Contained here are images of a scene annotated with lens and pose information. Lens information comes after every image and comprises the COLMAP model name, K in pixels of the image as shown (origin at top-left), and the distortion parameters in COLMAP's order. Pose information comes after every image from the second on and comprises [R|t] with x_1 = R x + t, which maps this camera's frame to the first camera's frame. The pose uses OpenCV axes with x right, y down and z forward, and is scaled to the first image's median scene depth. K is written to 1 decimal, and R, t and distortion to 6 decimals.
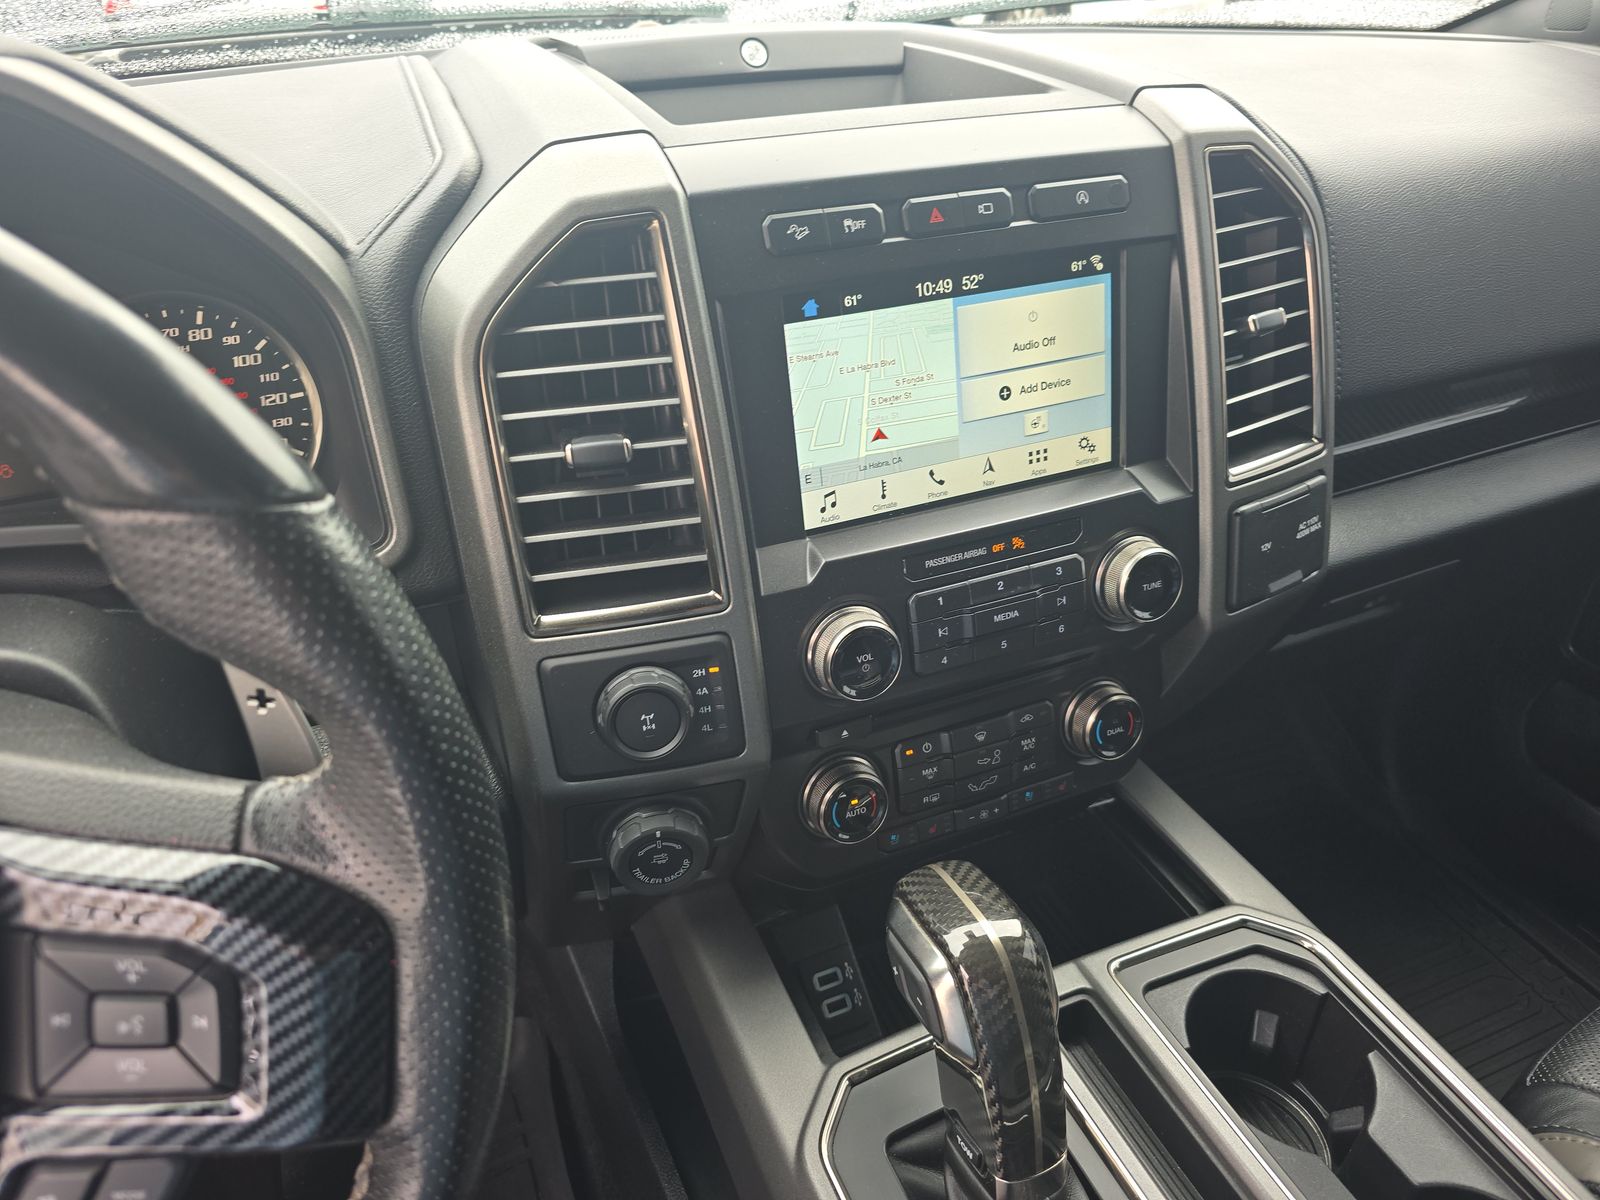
lens RADIAL K [[865.0, 0, 821.6], [0, 865.0, 512.3], [0, 0, 1]] dist [0.023992, -0.000289]
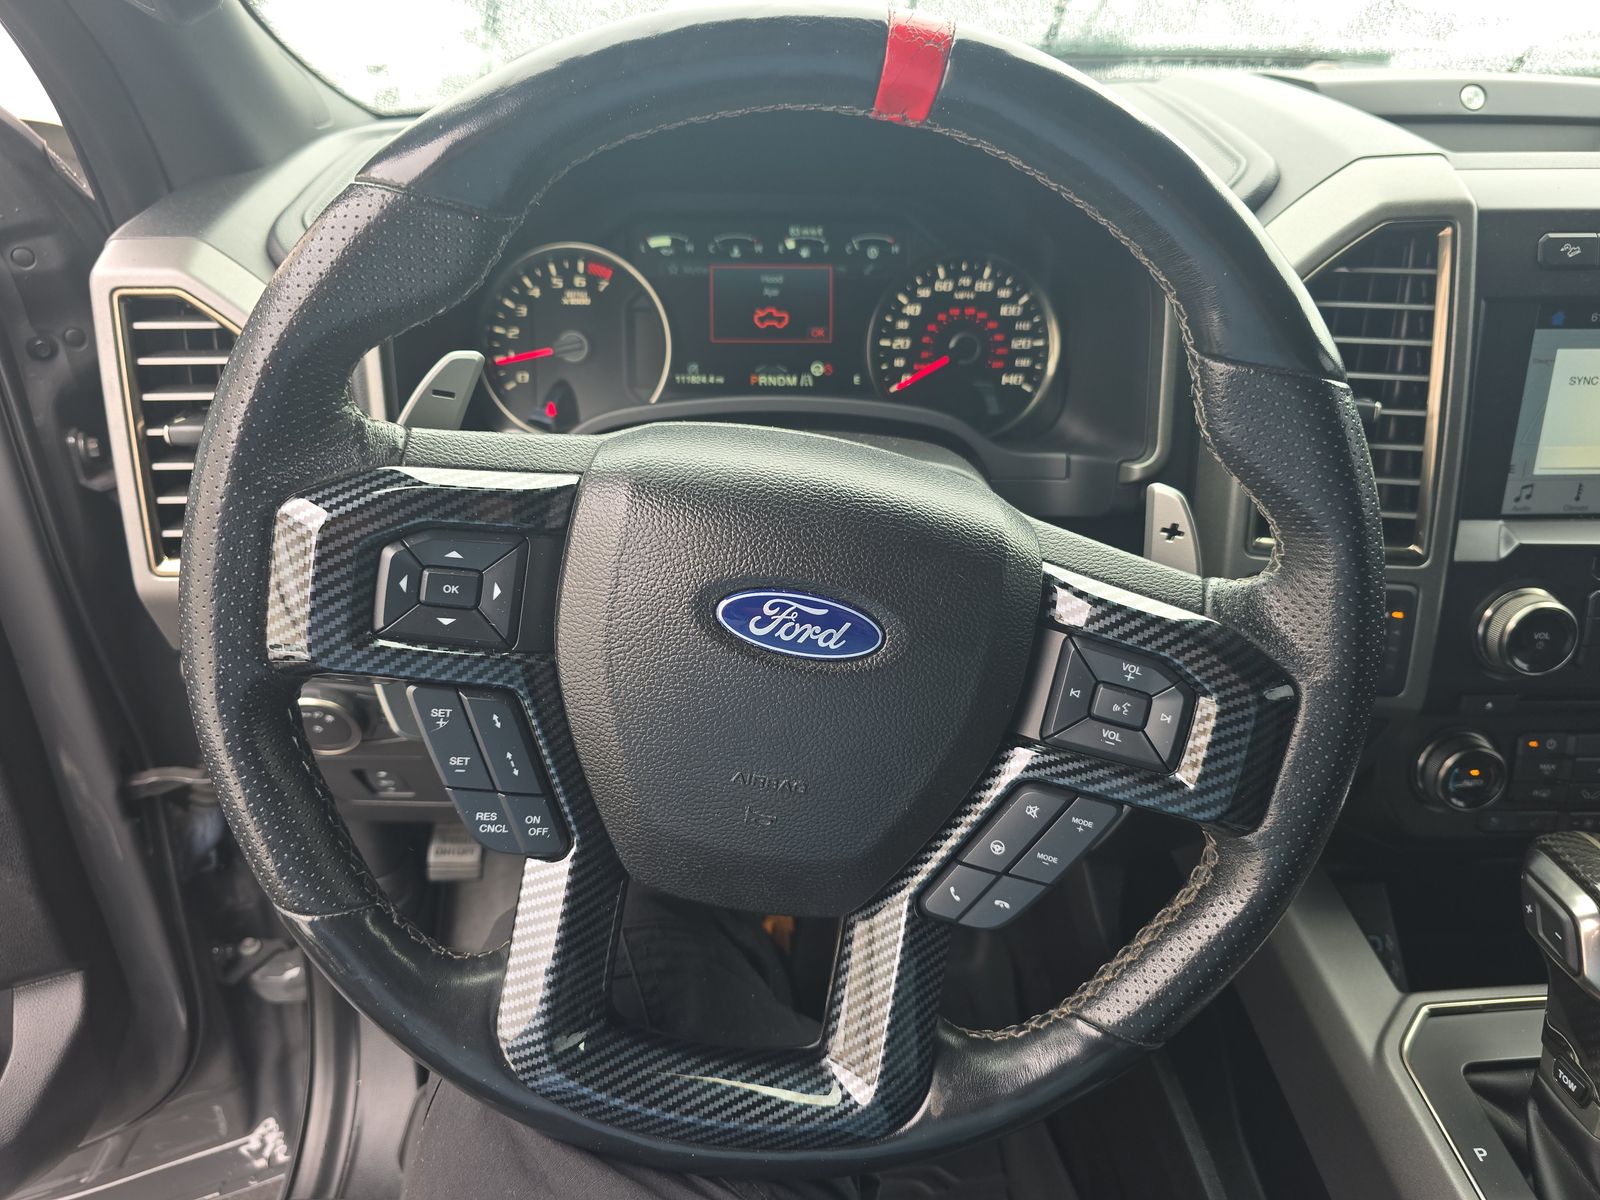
lens RADIAL K [[969.2, 0, 800.3], [0, 969.2, 569.5], [0, 0, 1]] dist [0.004041, -0.012221]
pose [[0.946460, 0.188493, -0.262075, -0.528889], [-0.195380, 0.980728, -0.000225, 0.265959], [0.256982, 0.051417, 0.965047, -0.434462]]
